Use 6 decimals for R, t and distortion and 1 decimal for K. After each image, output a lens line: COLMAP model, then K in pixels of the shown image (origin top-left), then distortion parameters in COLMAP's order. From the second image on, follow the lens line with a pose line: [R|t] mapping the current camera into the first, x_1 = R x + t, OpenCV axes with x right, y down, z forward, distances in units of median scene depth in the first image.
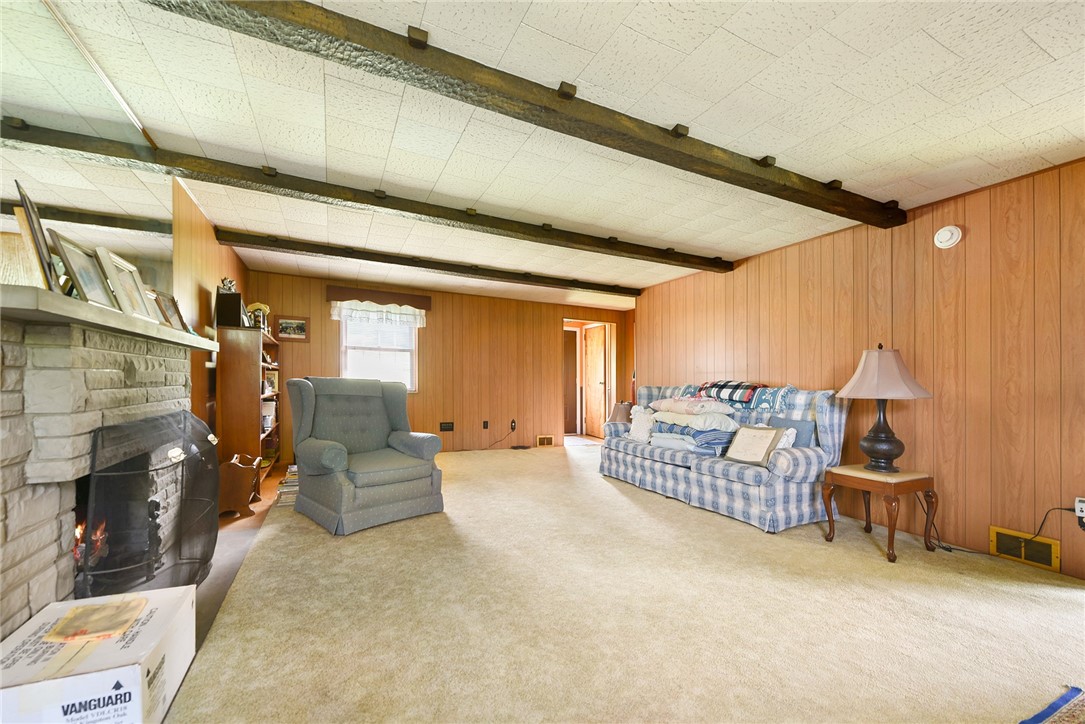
lens RADIAL K [[439.3, 0, 542.1], [0, 439.3, 367.7], [0, 0, 1]] dist [-0.000556, -0.000196]
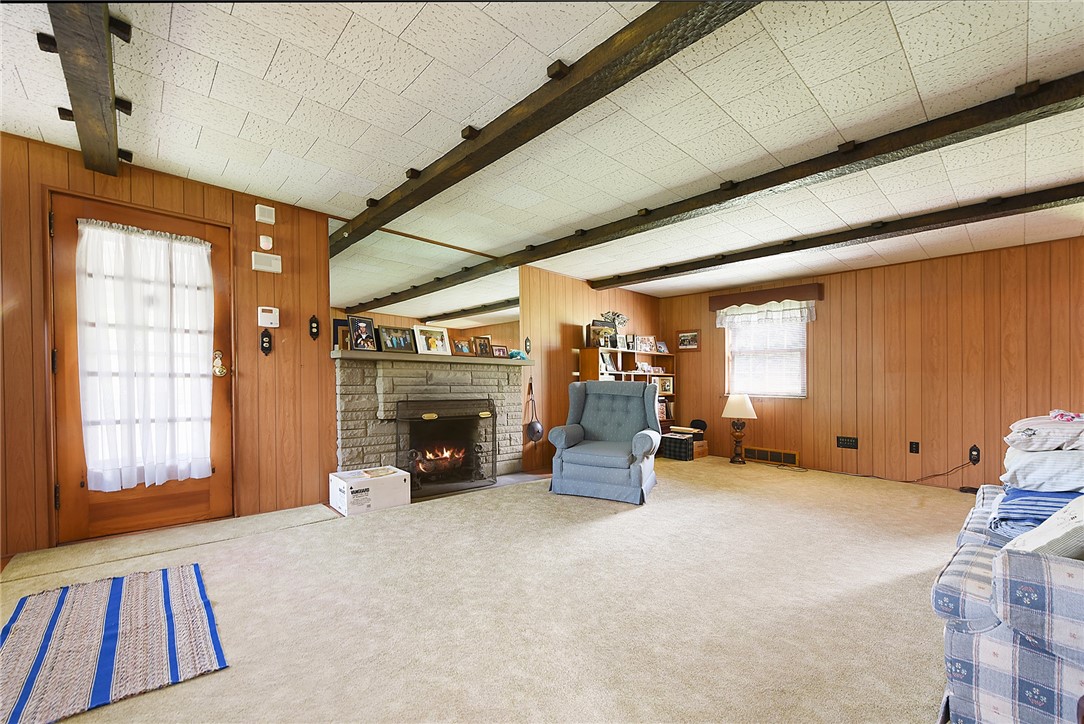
lens RADIAL K [[438.9, 0, 544.3], [0, 438.9, 391.1], [0, 0, 1]] dist [-0.000556, -0.000196]
pose [[0.295153, 0.005625, -0.955433, 0.480324], [0.026553, 0.999548, 0.014087, 0.020384], [0.955081, -0.029528, 0.294870, 0.316135]]
